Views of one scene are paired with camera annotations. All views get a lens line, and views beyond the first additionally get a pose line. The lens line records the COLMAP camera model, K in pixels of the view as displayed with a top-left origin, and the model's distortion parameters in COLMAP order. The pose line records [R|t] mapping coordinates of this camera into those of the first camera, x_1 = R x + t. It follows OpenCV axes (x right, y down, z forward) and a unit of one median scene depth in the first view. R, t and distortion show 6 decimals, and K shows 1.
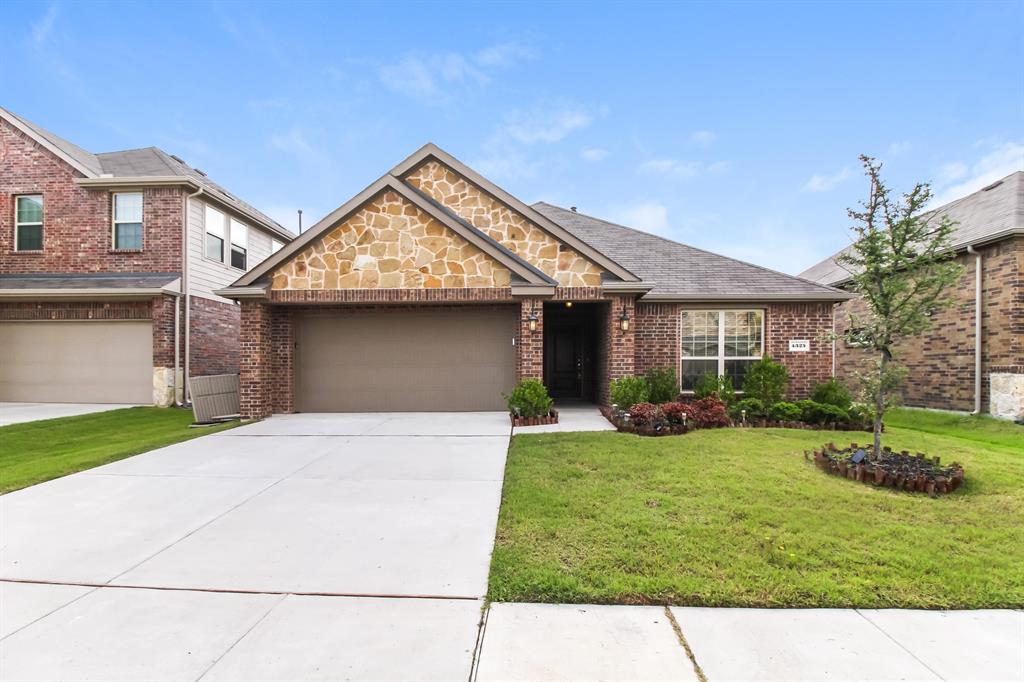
lens RADIAL K [[485.8, 0, 508.2], [0, 485.8, 335.5], [0, 0, 1]] dist [0.010822, -0.019291]
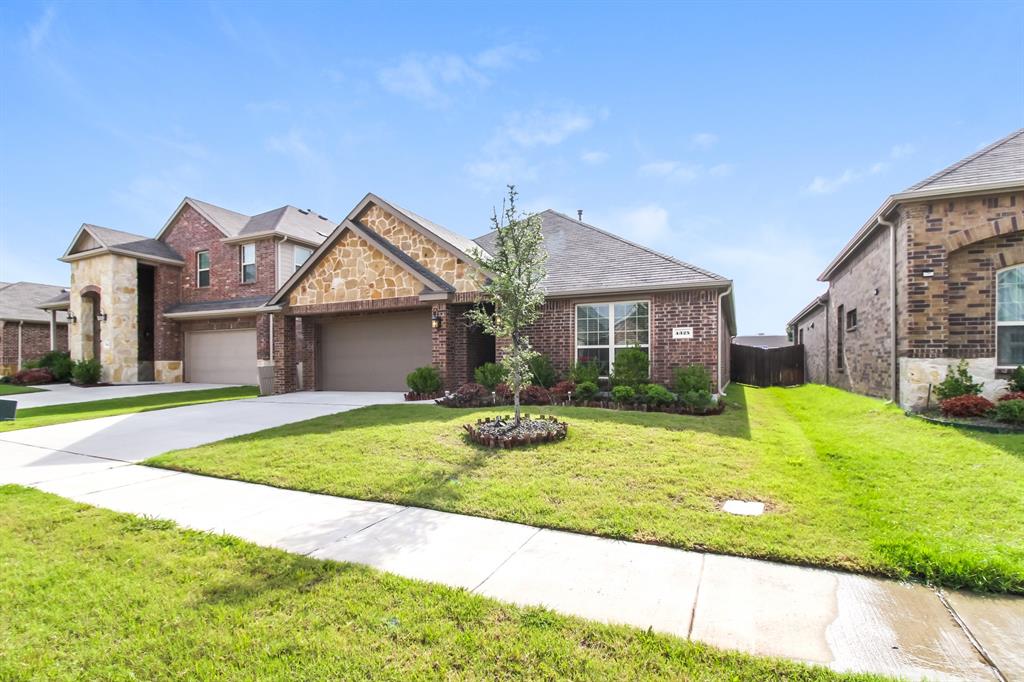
lens RADIAL K [[485.8, 0, 508.2], [0, 485.8, 335.5], [0, 0, 1]] dist [0.010822, -0.019291]
pose [[0.920590, -0.027684, -0.389547, 0.702530], [0.031280, 0.999506, 0.002890, 0.012245], [0.389275, -0.014846, 0.921002, -0.106813]]
